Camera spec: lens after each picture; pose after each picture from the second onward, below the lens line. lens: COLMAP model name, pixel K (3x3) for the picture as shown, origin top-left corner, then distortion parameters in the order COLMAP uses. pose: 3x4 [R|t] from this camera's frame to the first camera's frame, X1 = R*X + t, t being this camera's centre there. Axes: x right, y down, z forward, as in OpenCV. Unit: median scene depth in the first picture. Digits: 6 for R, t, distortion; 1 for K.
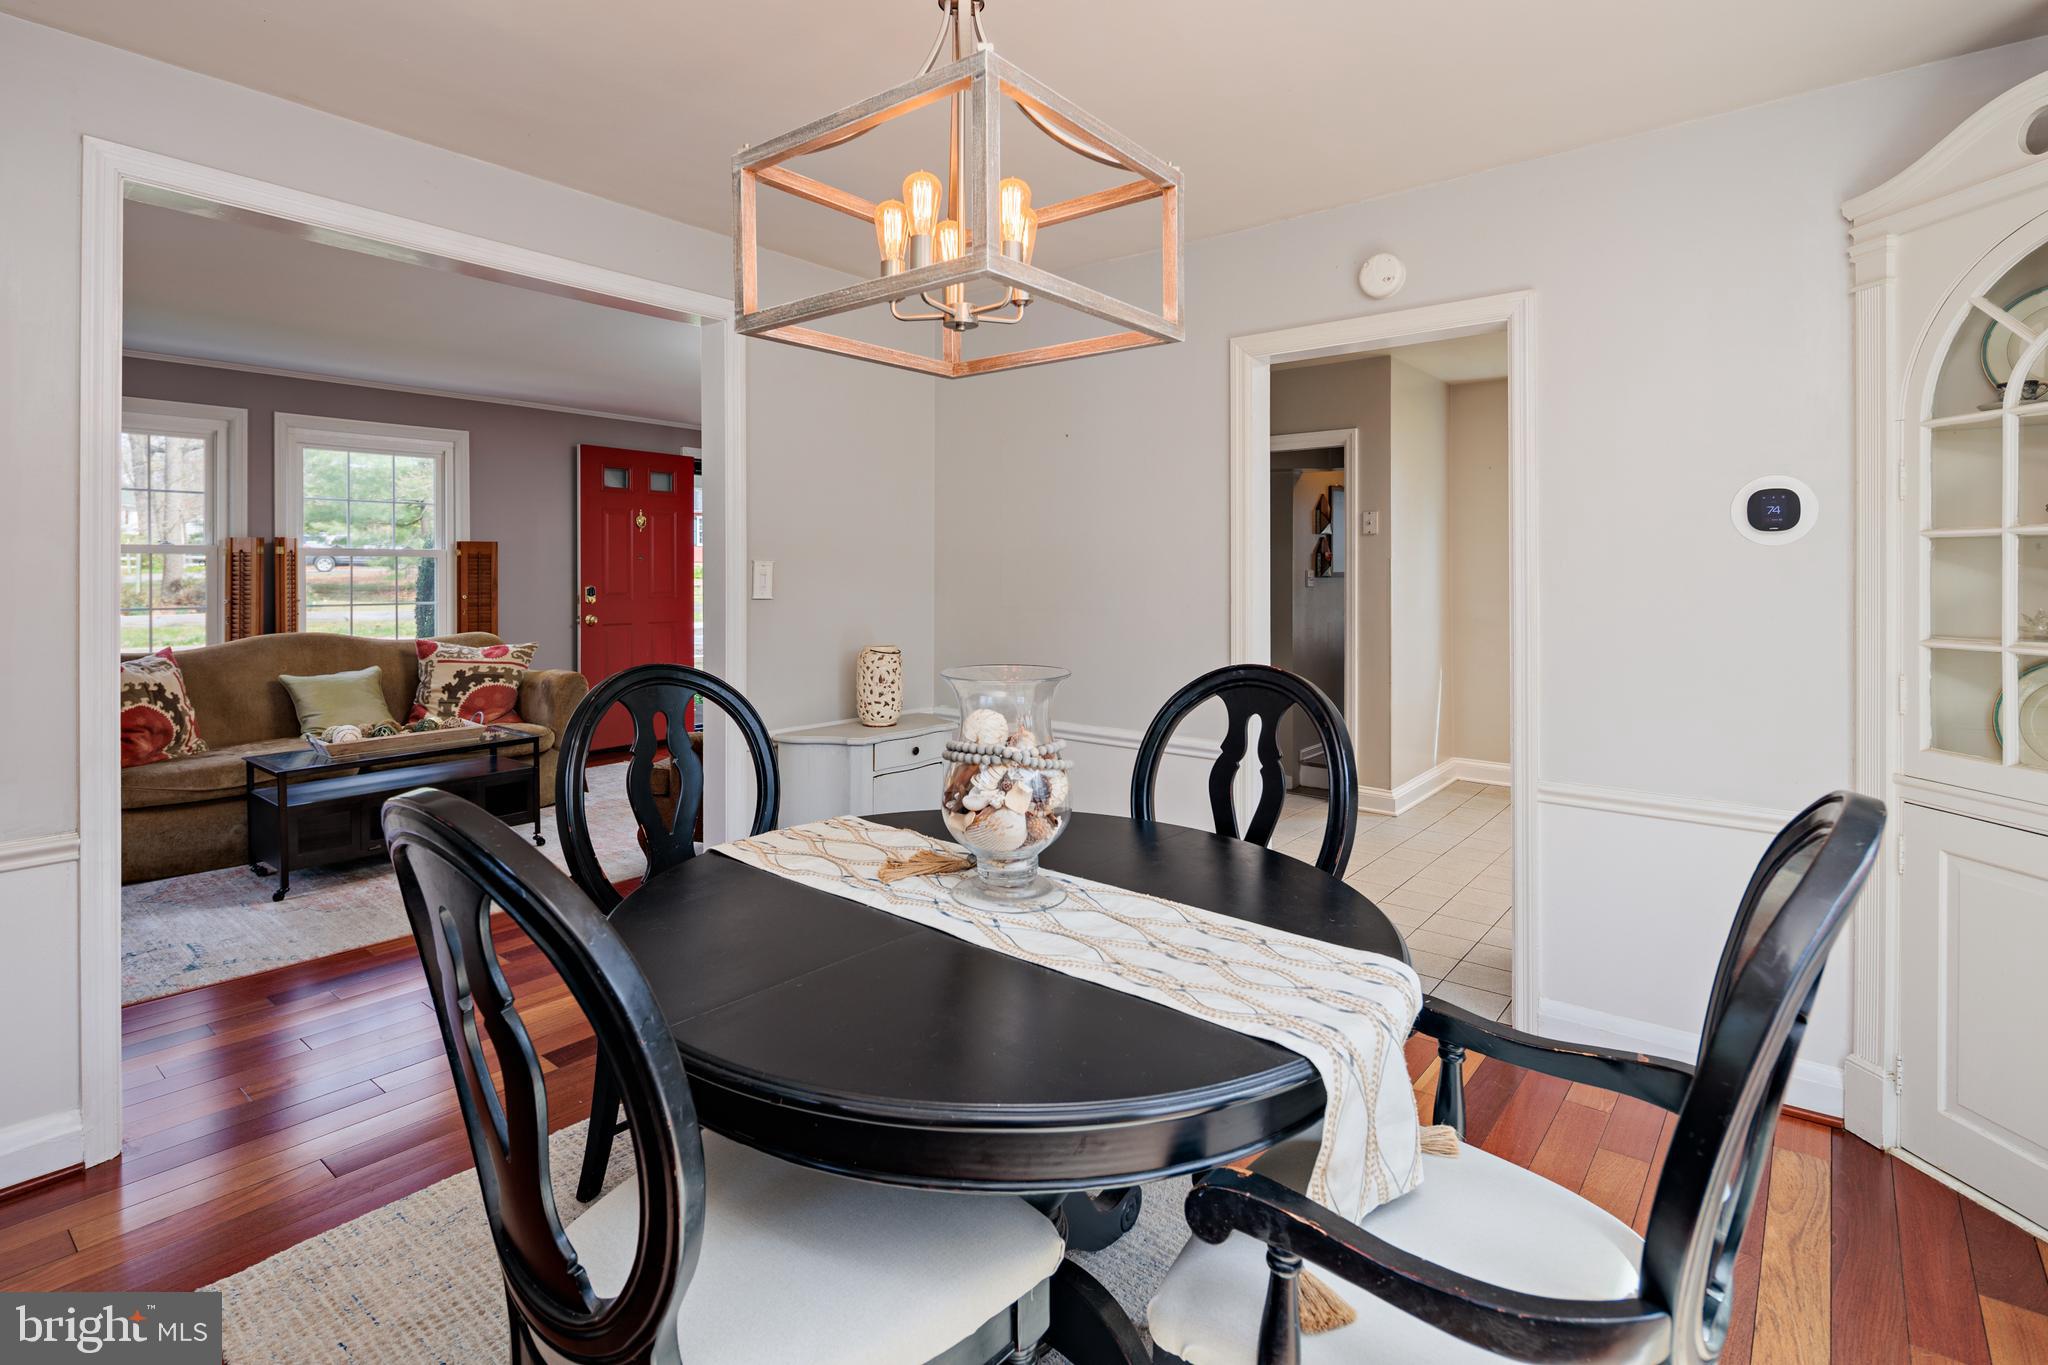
lens RADIAL K [[991.4, 0, 1016.0], [0, 991.4, 581.6], [0, 0, 1]] dist [0.002608, 0.000247]
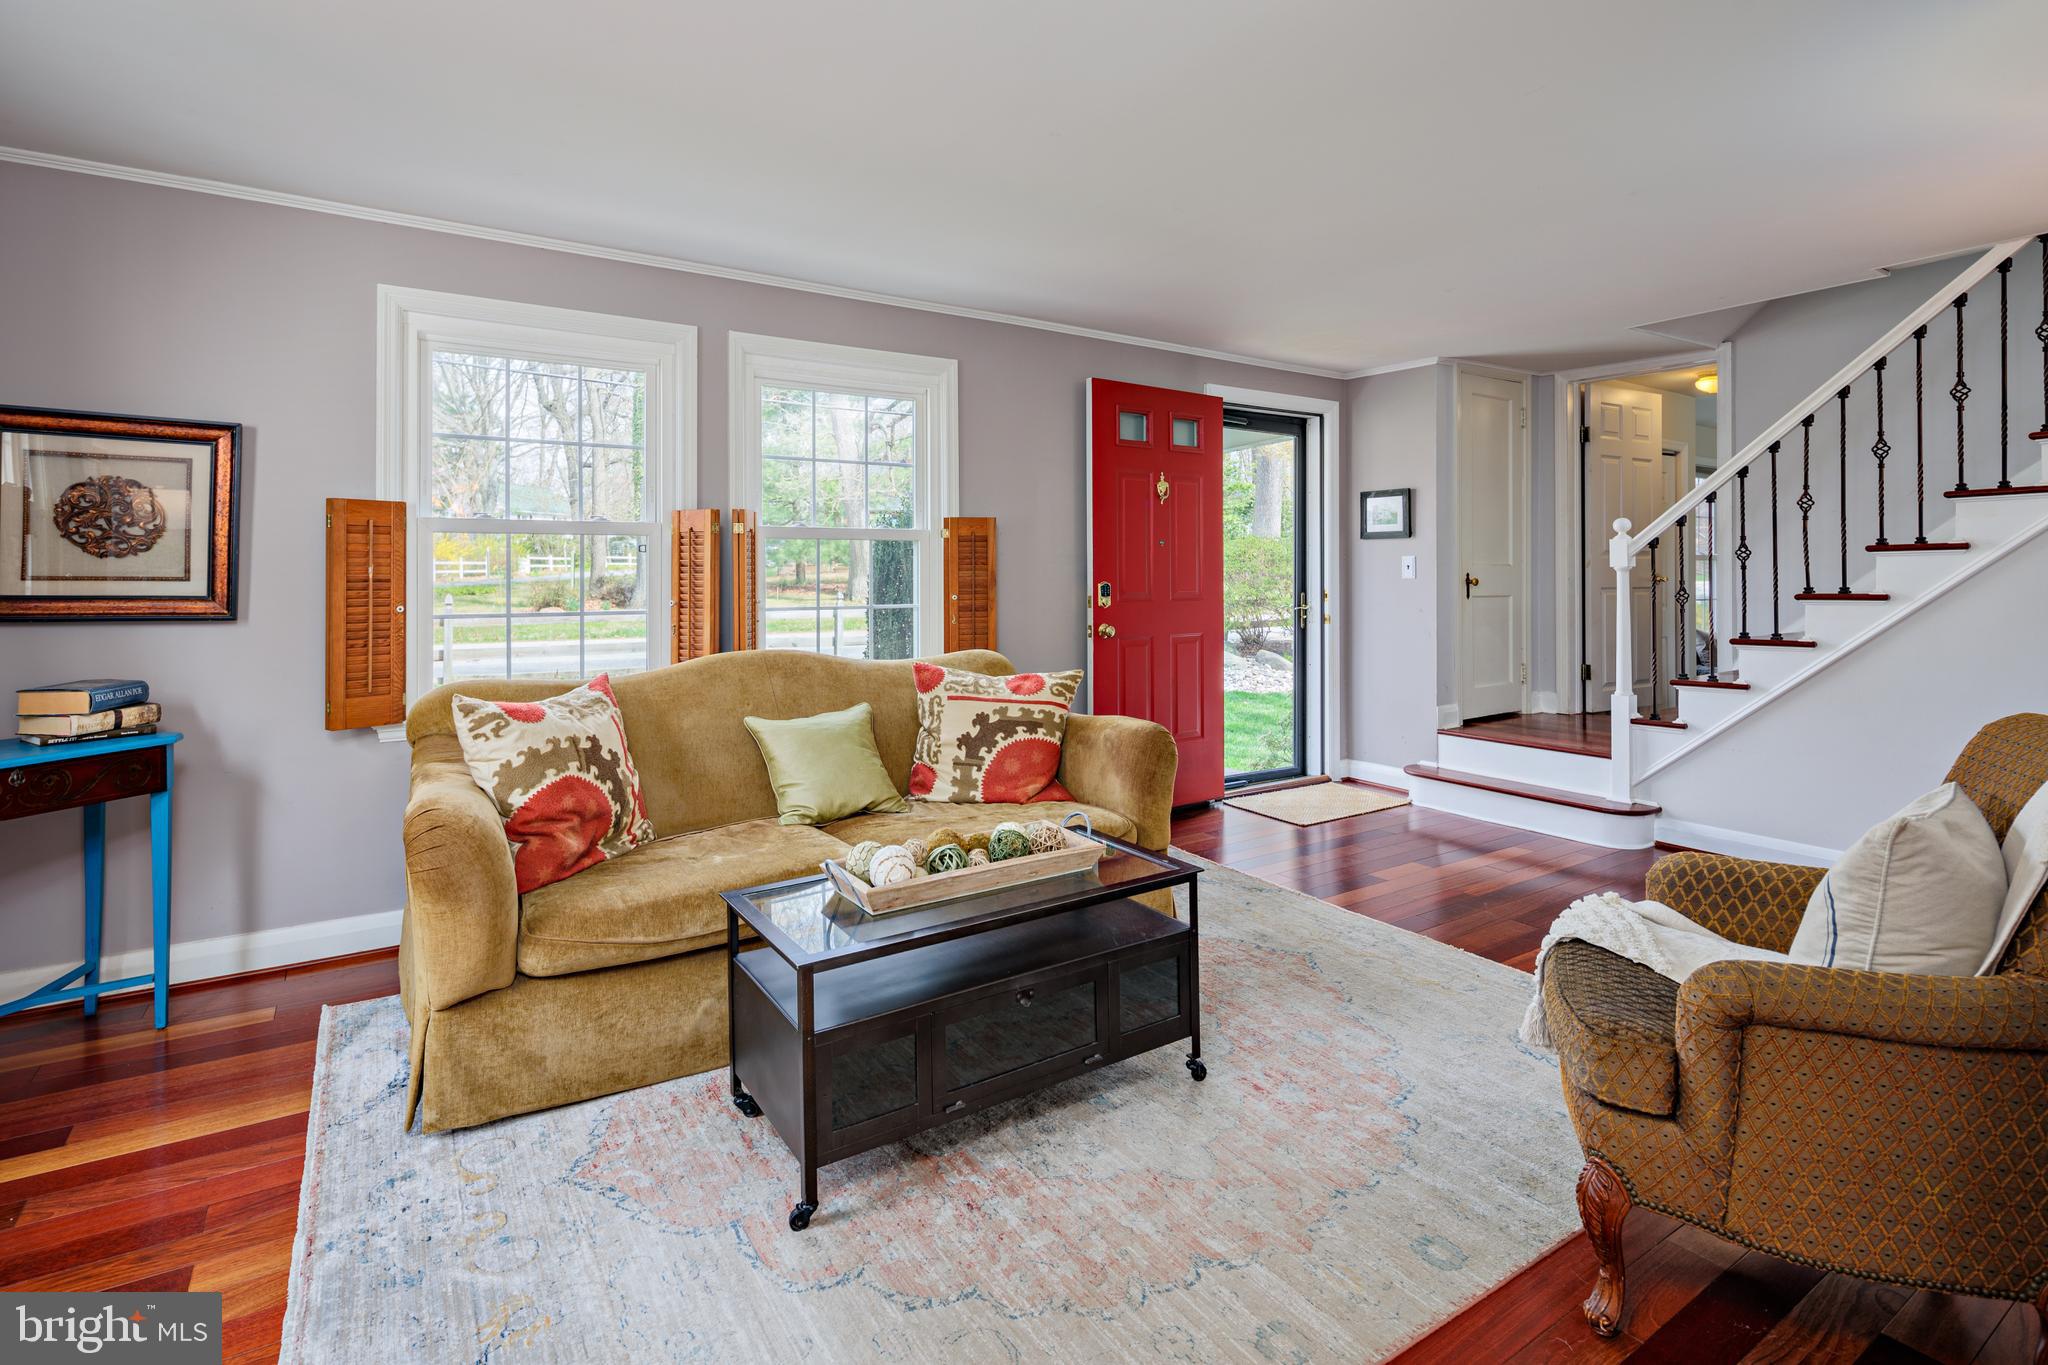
lens RADIAL K [[991.4, 0, 1032.2], [0, 991.4, 581.9], [0, 0, 1]] dist [0.002608, 0.000247]
pose [[0.958128, 0.000940, -0.286340, -0.349635], [-0.000122, 0.999996, 0.002875, 0.002769], [0.286342, -0.002720, 0.958124, 0.401701]]
